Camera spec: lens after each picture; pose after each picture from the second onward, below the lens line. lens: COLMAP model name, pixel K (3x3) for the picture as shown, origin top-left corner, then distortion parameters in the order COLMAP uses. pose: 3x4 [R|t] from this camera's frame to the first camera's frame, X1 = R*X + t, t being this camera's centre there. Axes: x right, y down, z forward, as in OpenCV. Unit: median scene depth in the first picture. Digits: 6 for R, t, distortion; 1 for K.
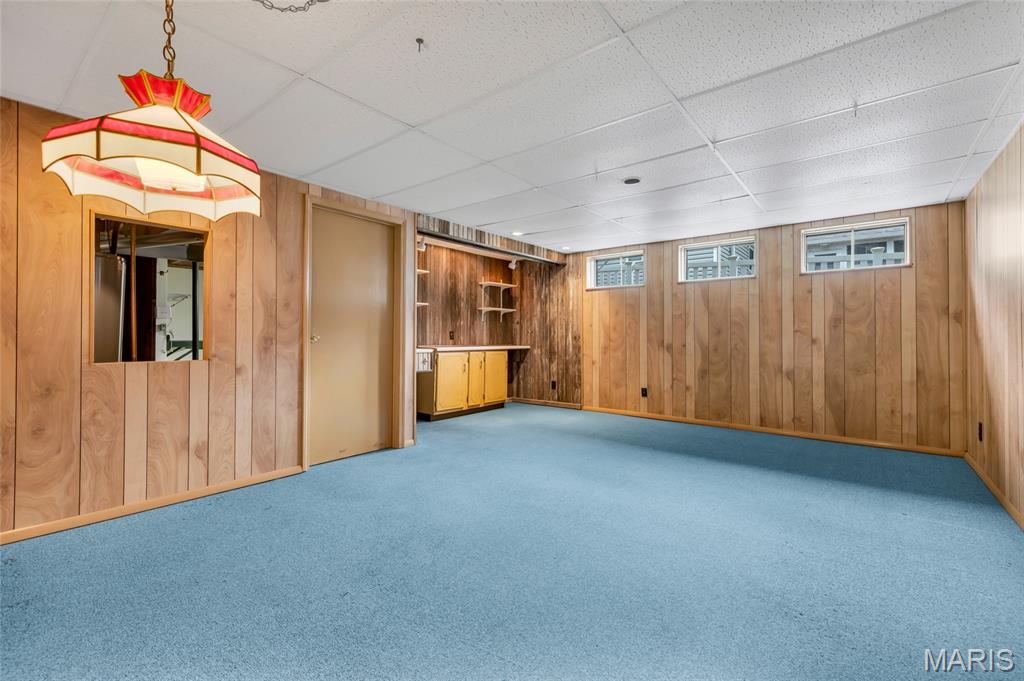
lens RADIAL K [[440.8, 0, 512.4], [0, 440.8, 333.8], [0, 0, 1]] dist [0.005078, -0.000470]
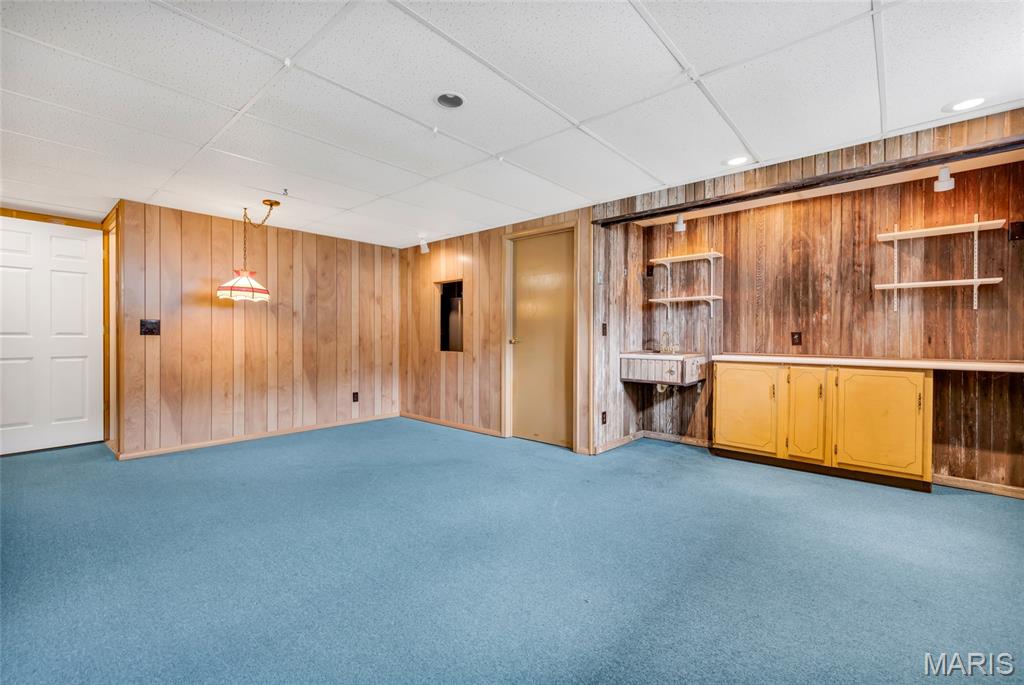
lens RADIAL K [[440.8, 0, 516.7], [0, 440.8, 339.3], [0, 0, 1]] dist [0.005078, -0.000470]
pose [[-0.047697, 0.004723, -0.998851, 0.516487], [0.003726, 0.999983, 0.004550, 0.000235], [0.998855, -0.003505, -0.047714, 0.639683]]
